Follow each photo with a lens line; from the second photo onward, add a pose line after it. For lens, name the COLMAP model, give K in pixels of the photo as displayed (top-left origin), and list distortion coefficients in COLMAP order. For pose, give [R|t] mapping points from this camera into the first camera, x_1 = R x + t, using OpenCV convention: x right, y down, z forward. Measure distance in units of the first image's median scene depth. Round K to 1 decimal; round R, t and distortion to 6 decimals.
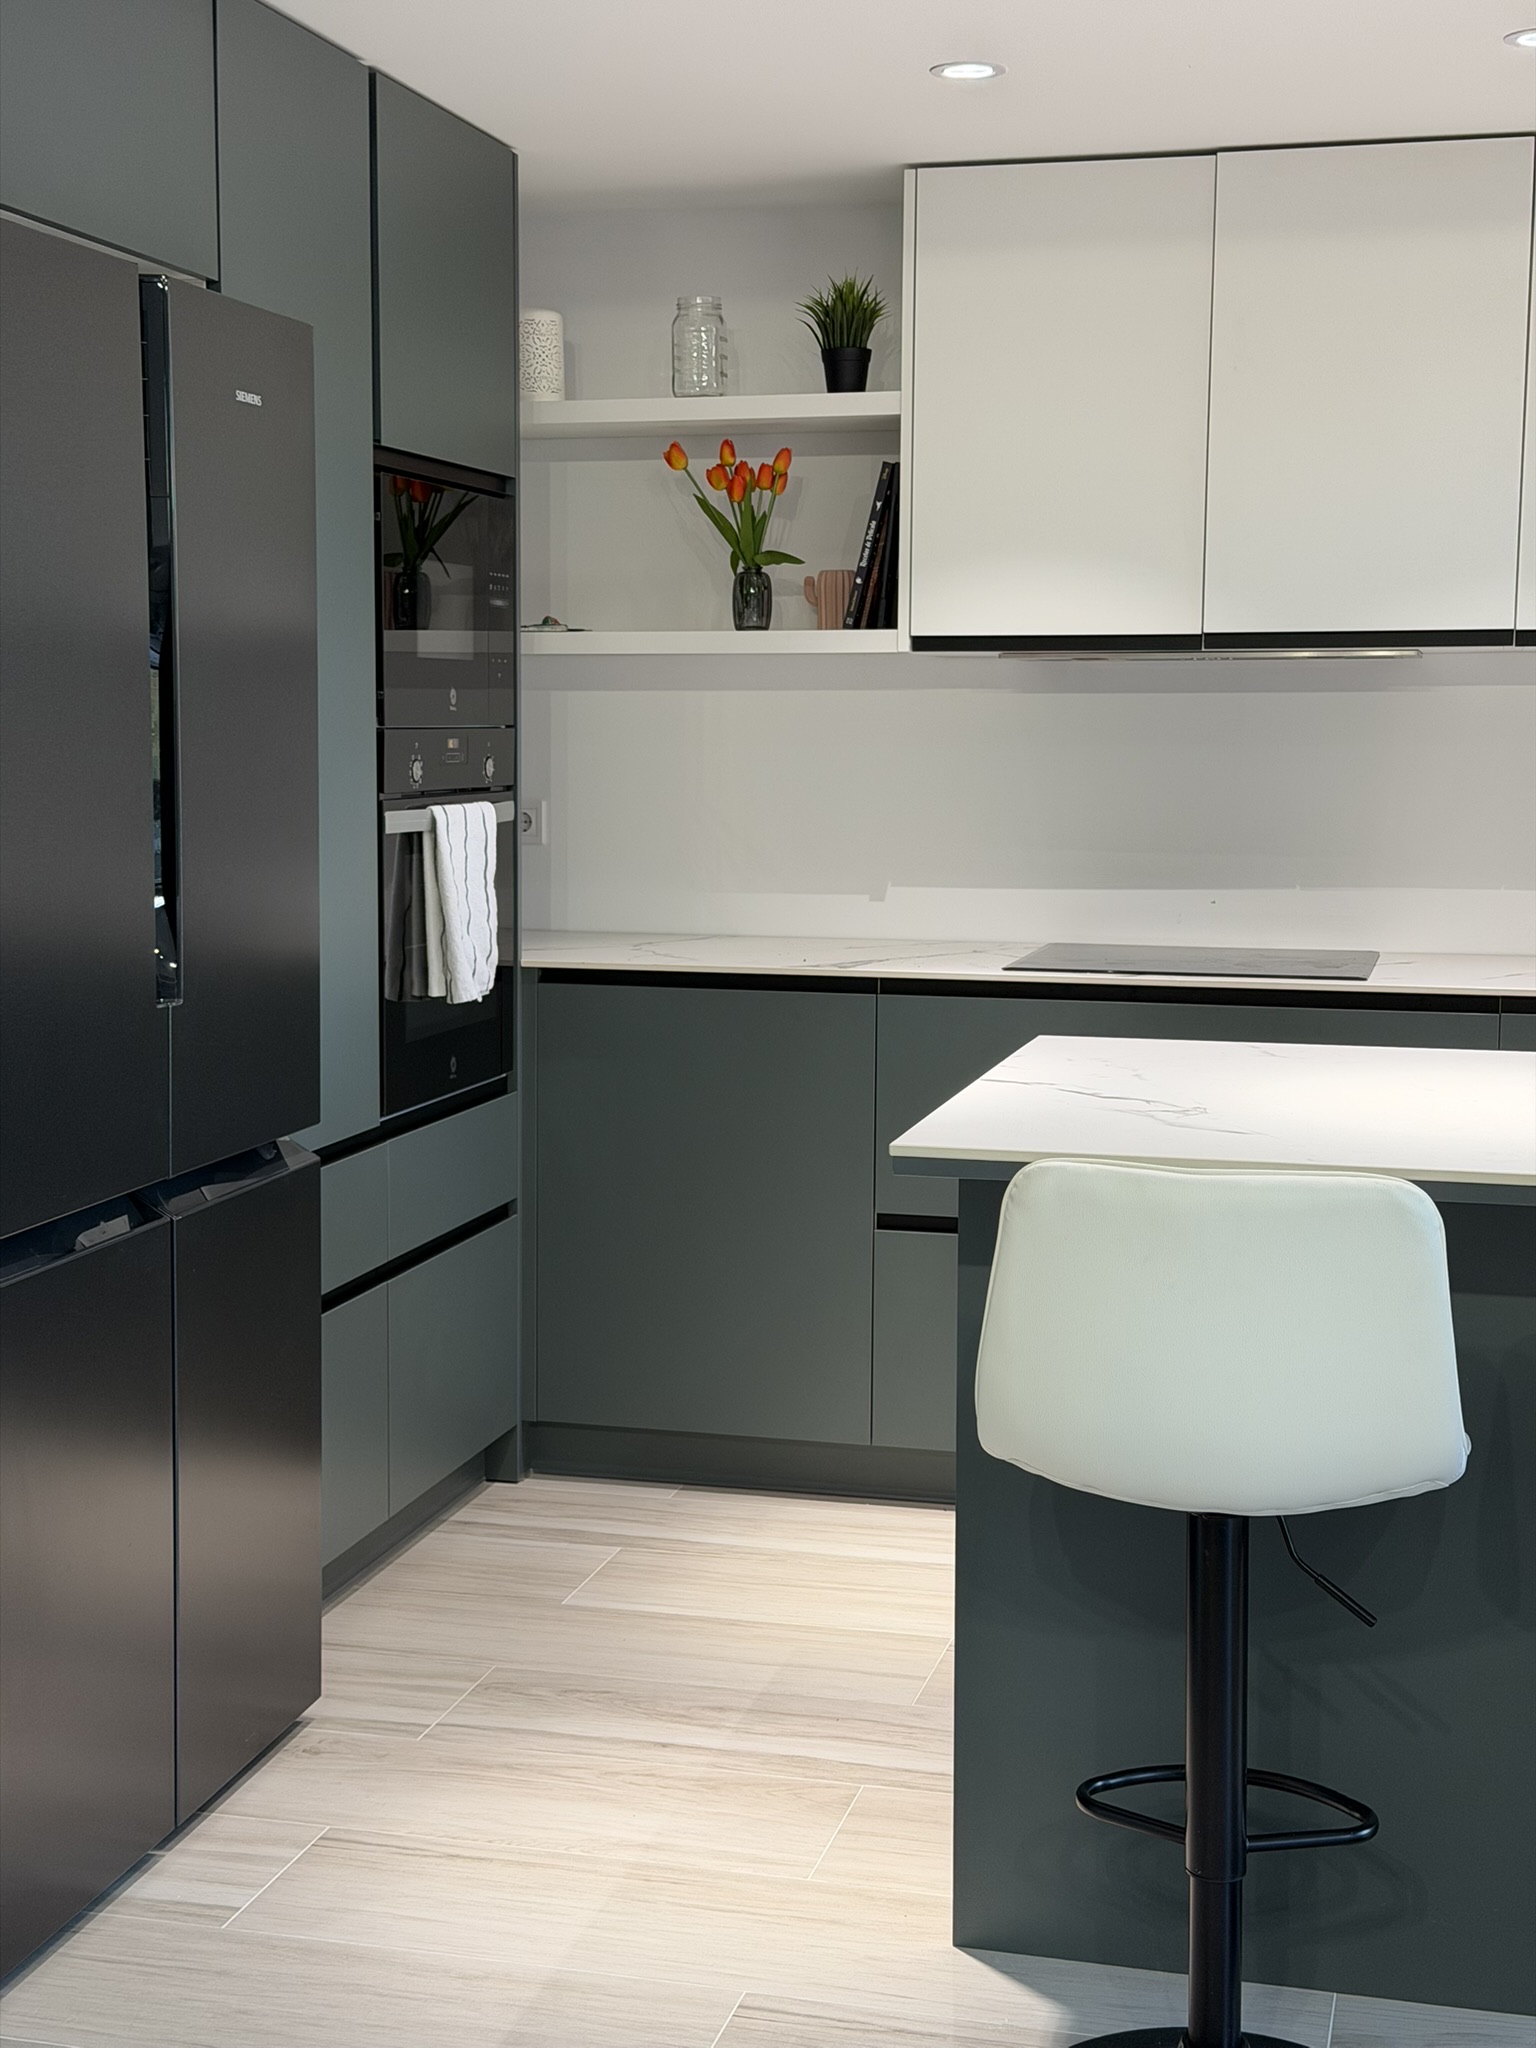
lens RADIAL K [[2811.8, 0, 768.0], [0, 2811.8, 1024.0], [0, 0, 1]] dist [0.148116, -0.100859]
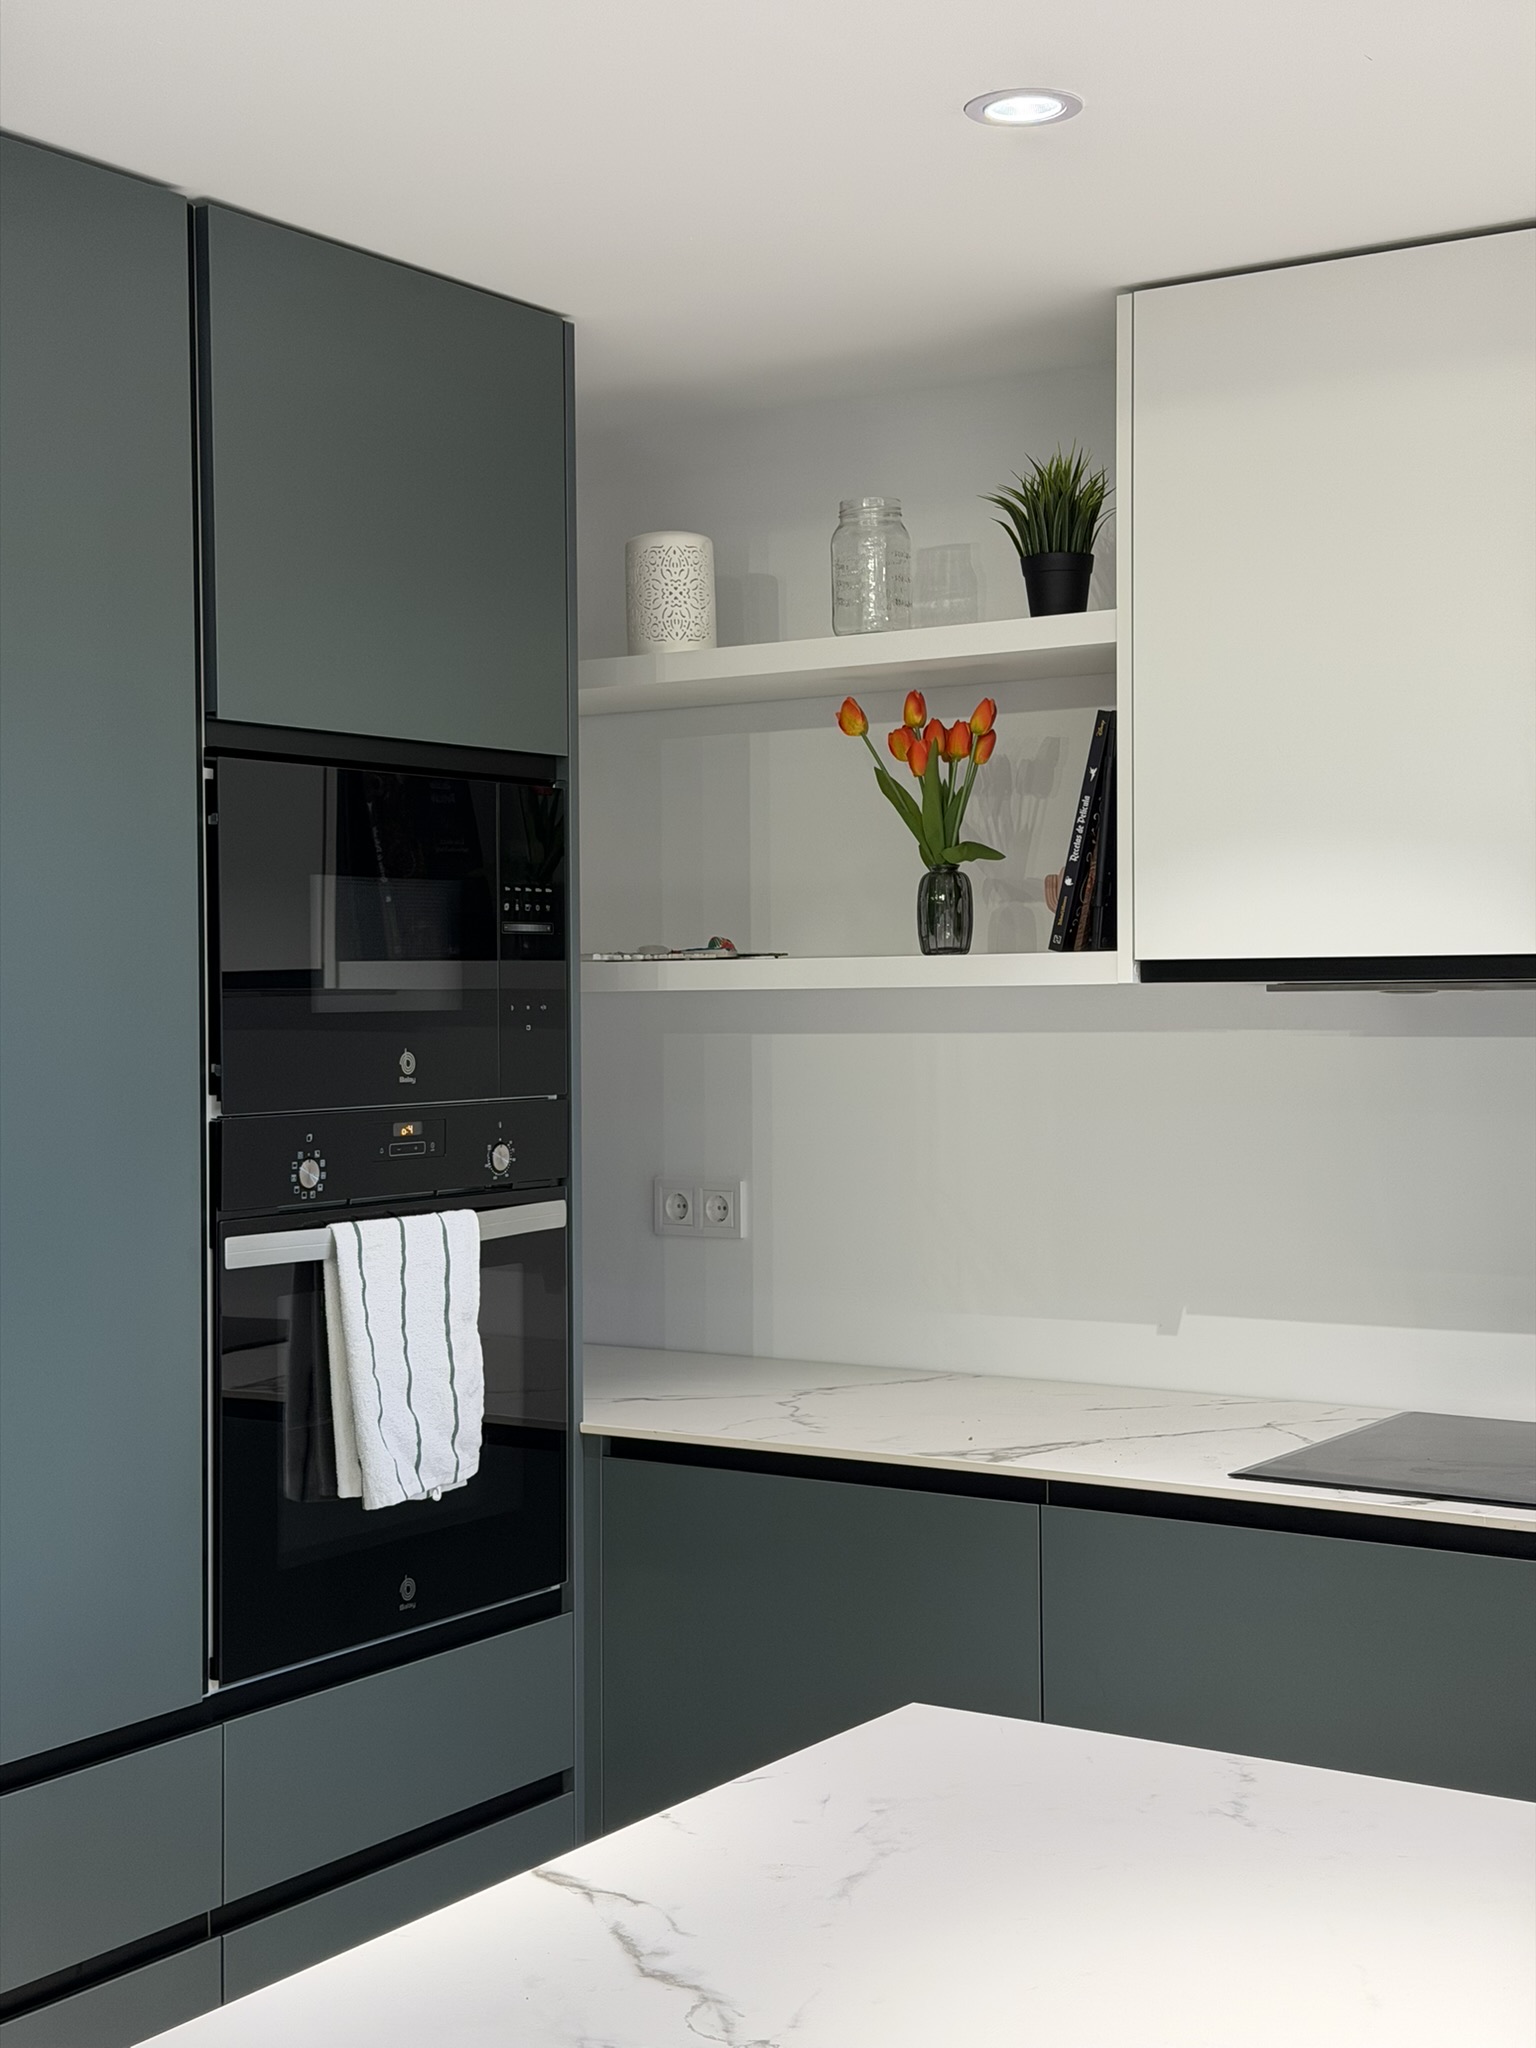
lens RADIAL K [[2811.8, 0, 768.0], [0, 2811.8, 1024.0], [0, 0, 1]] dist [0.148116, -0.100859]
pose [[0.944586, -0.008596, -0.328150, 0.192919], [-0.023386, 0.995355, -0.093390, -0.058167], [0.327429, 0.095889, 0.939998, 0.342288]]
